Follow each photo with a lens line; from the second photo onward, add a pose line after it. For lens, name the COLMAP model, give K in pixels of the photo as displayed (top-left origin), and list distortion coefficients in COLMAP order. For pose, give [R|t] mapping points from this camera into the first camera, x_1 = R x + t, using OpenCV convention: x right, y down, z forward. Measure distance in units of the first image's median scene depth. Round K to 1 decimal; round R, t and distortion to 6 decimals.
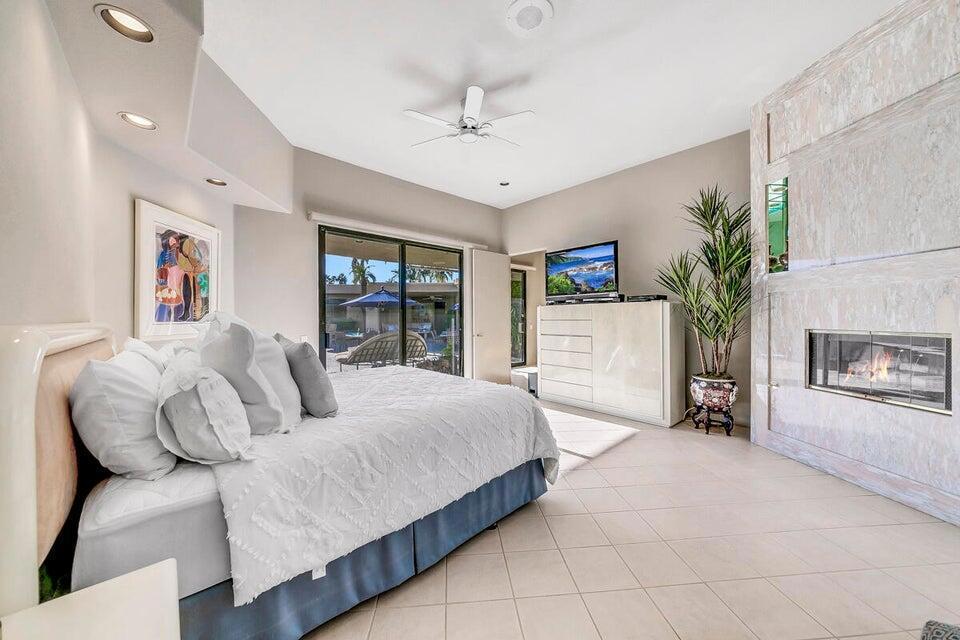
lens RADIAL K [[366.8, 0, 479.0], [0, 366.8, 311.2], [0, 0, 1]] dist [-0.001082, -0.000090]
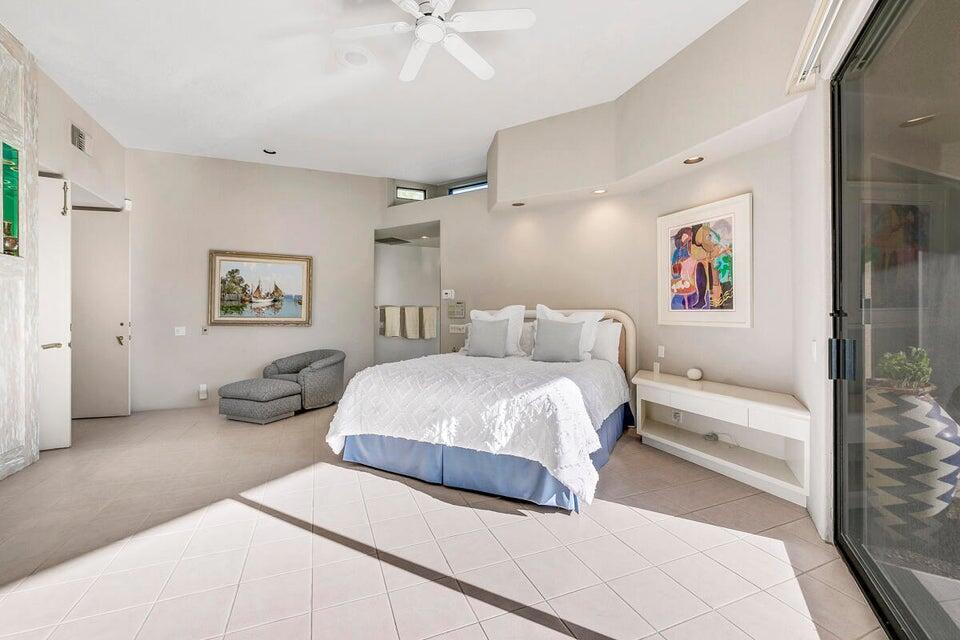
lens RADIAL K [[398.7, 0, 480.0], [0, 398.7, 320.0], [0, 0, 1]] dist [0.002597, 0.000478]
pose [[-0.956872, 0.009131, -0.290366, 0.108505], [0.008274, 0.999957, 0.004178, 0.048046], [0.290392, 0.001595, -0.956907, 1.888588]]
